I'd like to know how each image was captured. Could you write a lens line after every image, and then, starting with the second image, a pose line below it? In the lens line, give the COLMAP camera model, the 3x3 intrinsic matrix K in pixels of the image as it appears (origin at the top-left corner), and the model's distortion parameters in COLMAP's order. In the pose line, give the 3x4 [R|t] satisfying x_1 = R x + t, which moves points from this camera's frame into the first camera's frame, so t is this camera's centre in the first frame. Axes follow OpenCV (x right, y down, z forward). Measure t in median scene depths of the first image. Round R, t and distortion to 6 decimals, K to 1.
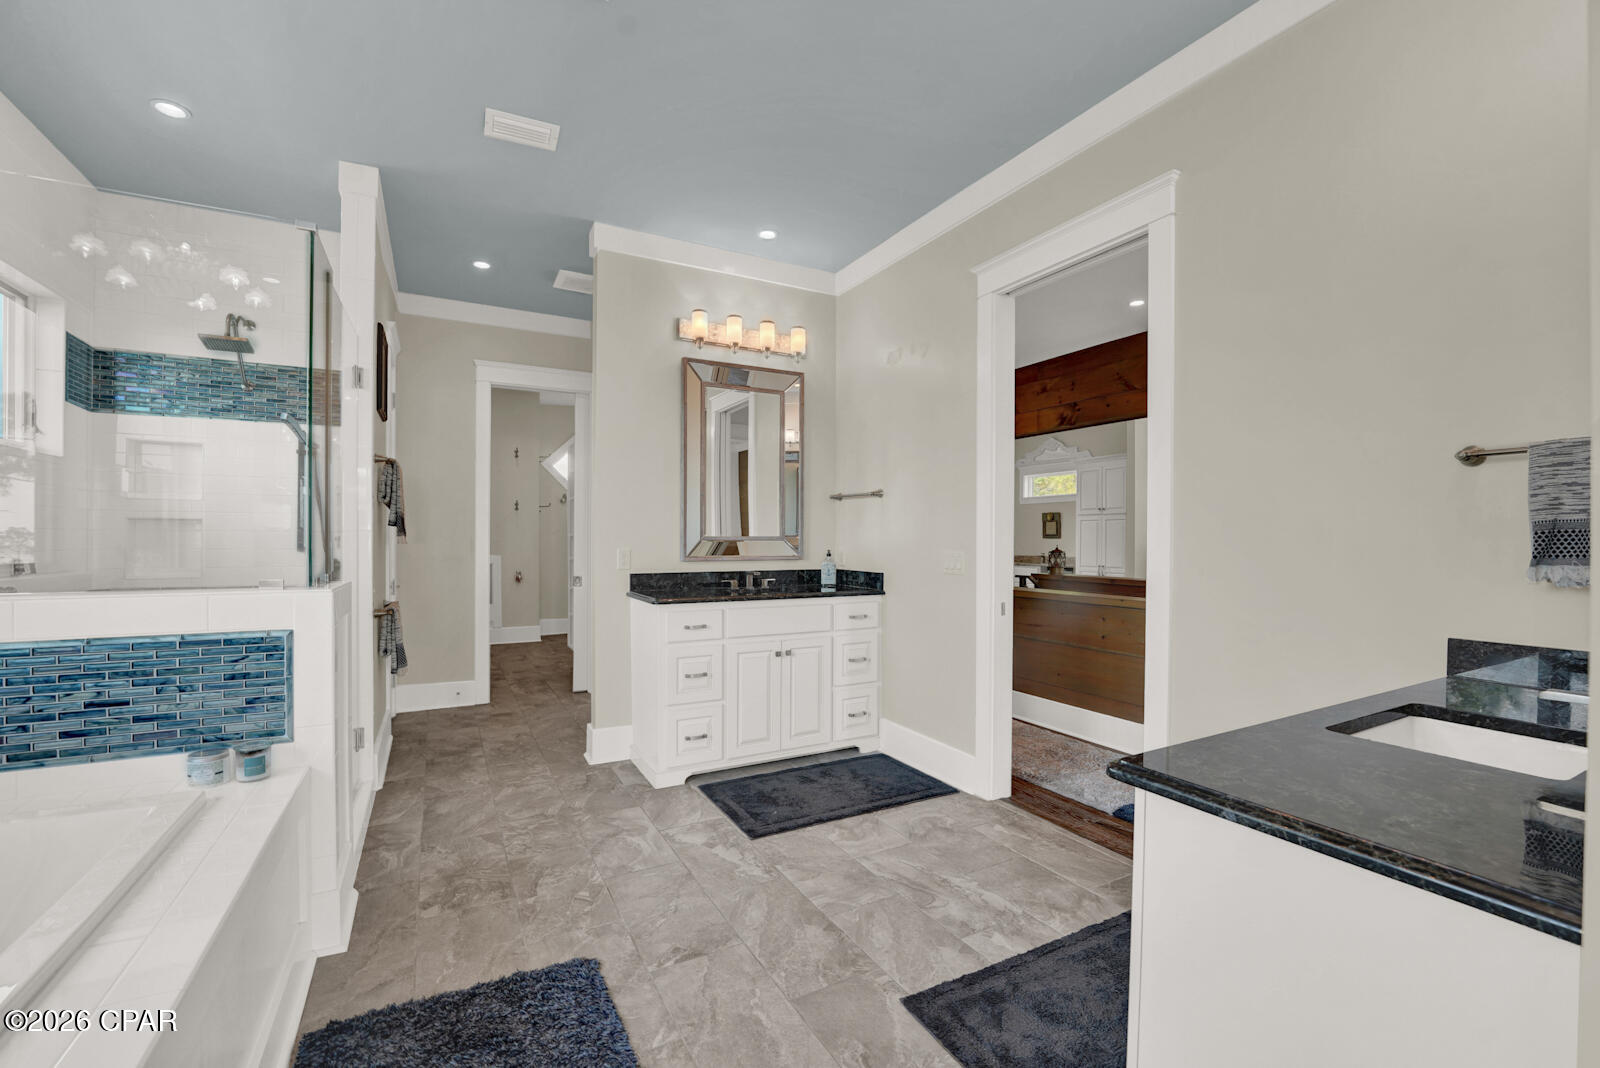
lens RADIAL K [[670.7, 0, 799.0], [0, 670.7, 539.8], [0, 0, 1]] dist [-0.022625, 0.003084]
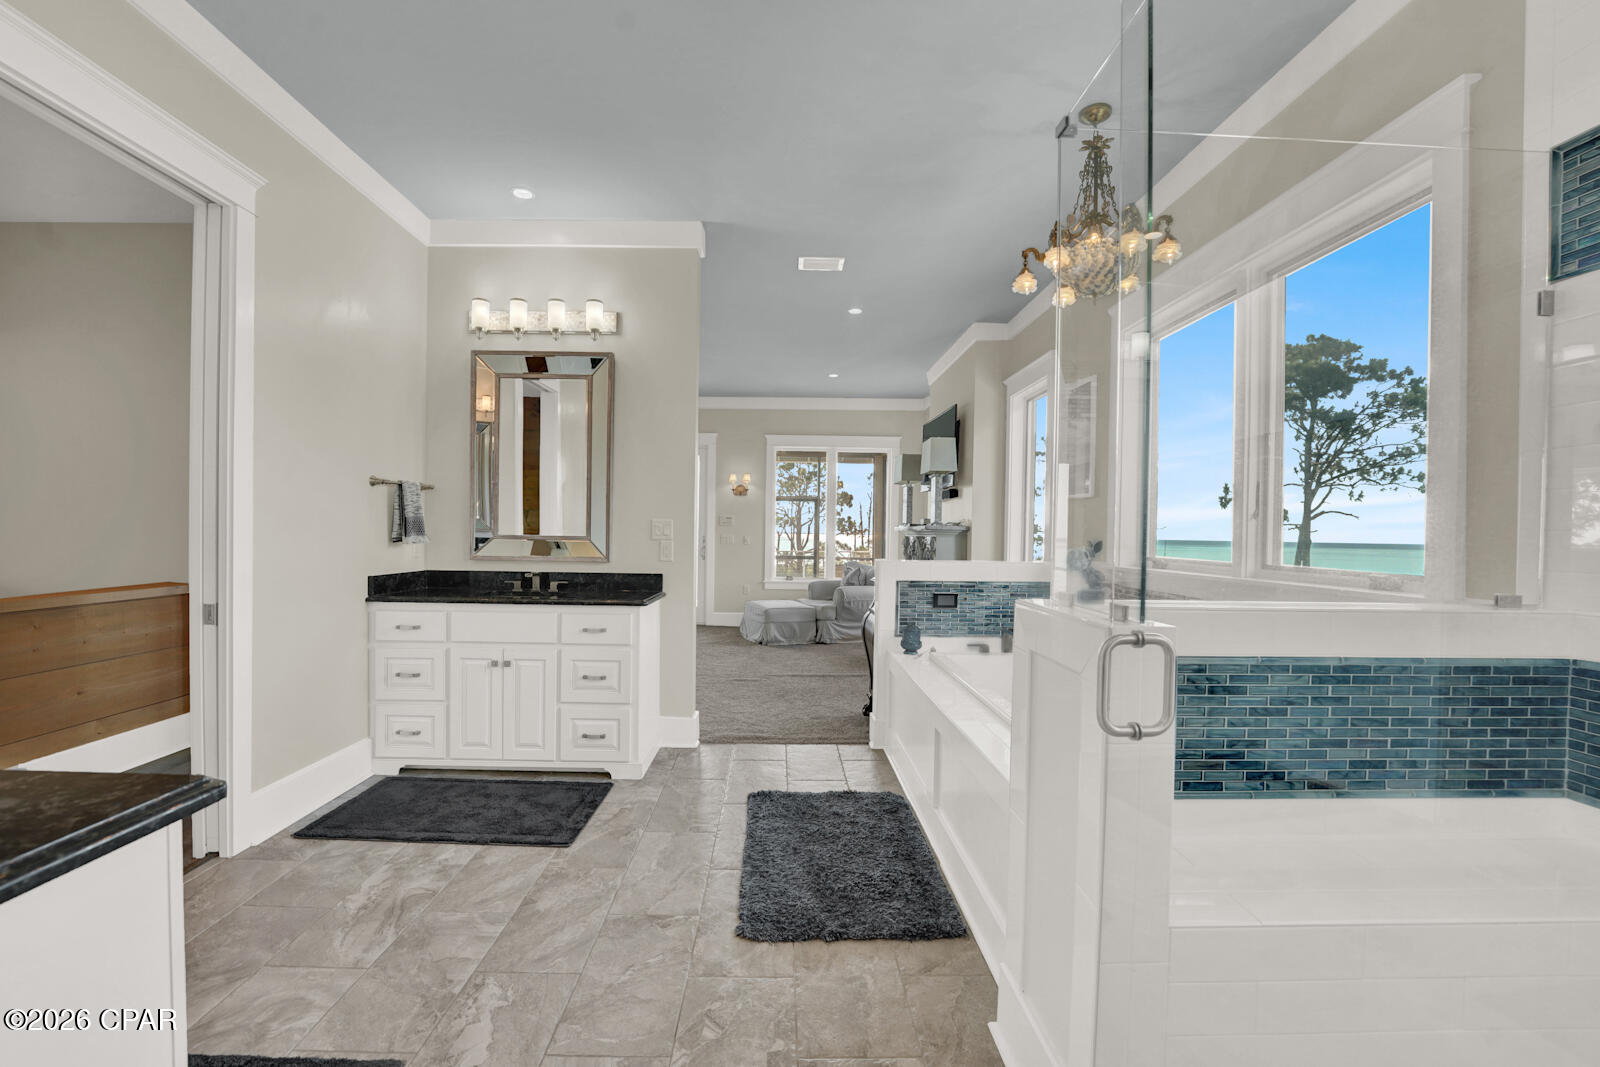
lens RADIAL K [[656.2, 0, 794.8], [0, 656.2, 543.5], [0, 0, 1]] dist [-0.036420, 0.006941]
pose [[-0.890171, -0.023974, 0.454995, -0.522079], [-0.017037, 0.999668, 0.019340, -0.000931], [-0.455308, 0.009464, -0.890284, 1.161004]]
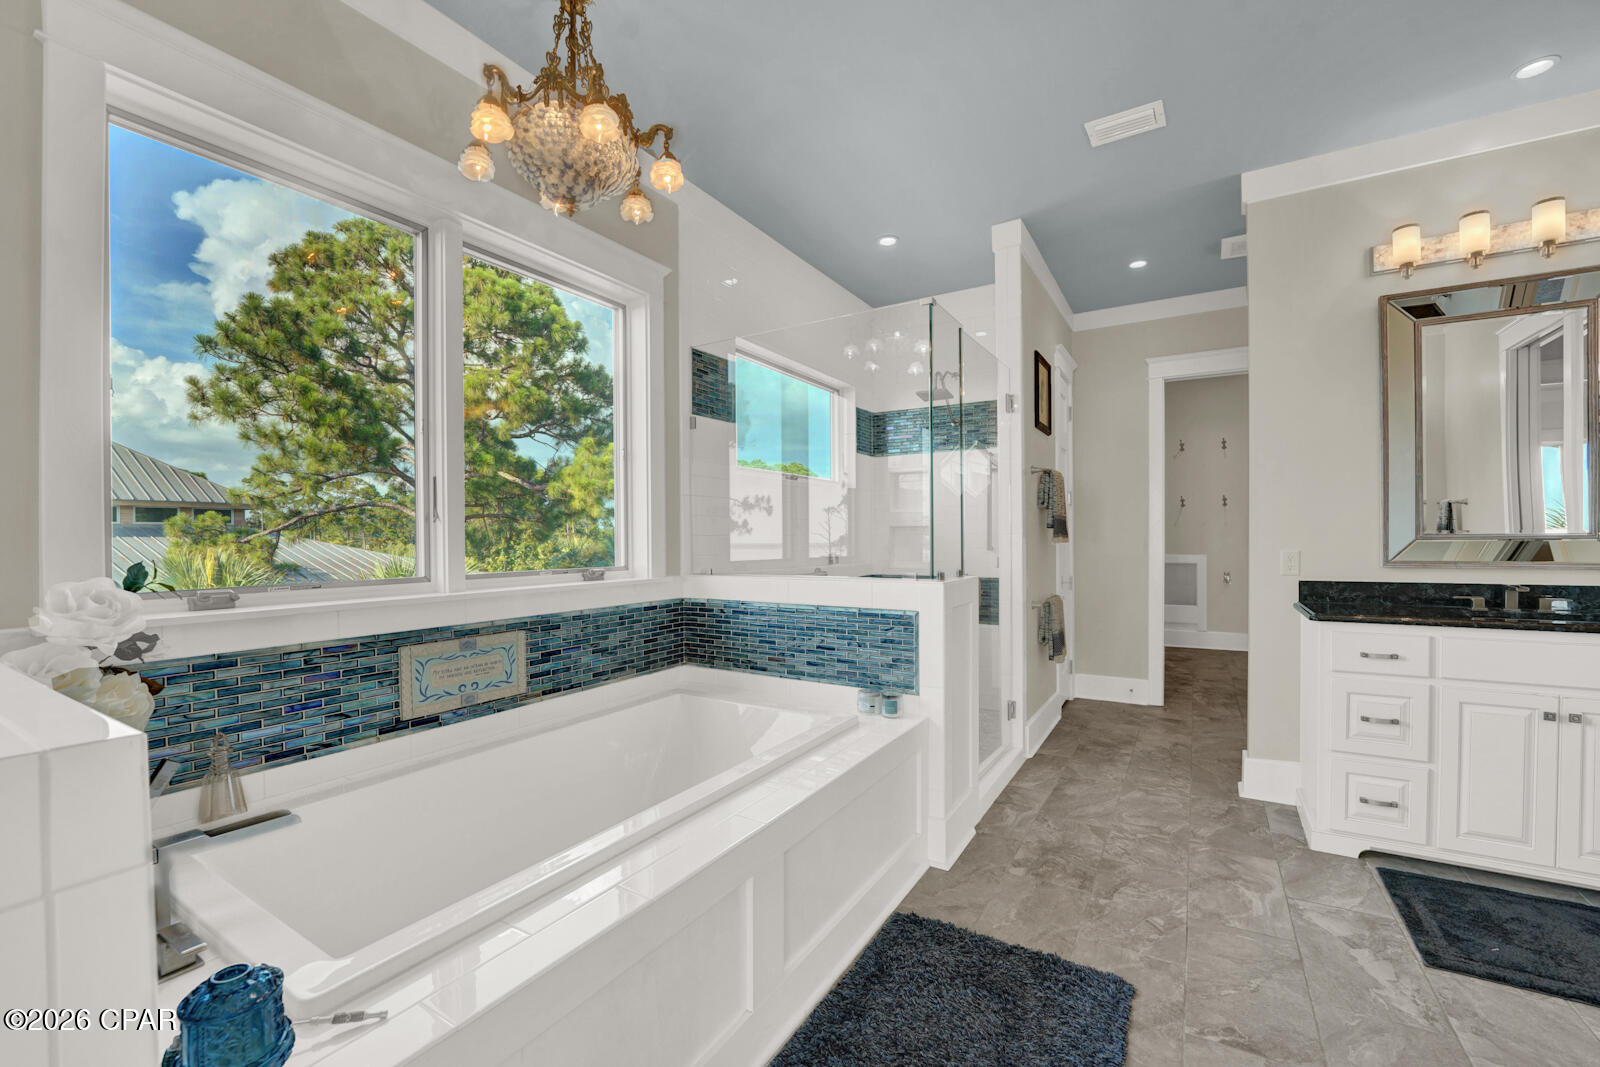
lens RADIAL K [[670.7, 0, 799.0], [0, 670.7, 539.3], [0, 0, 1]] dist [-0.022625, 0.003084]
pose [[0.509017, -0.004584, -0.860744, 0.165344], [0.008254, 0.999966, -0.000444, -0.005535], [0.860717, -0.006879, 0.509038, 0.071579]]
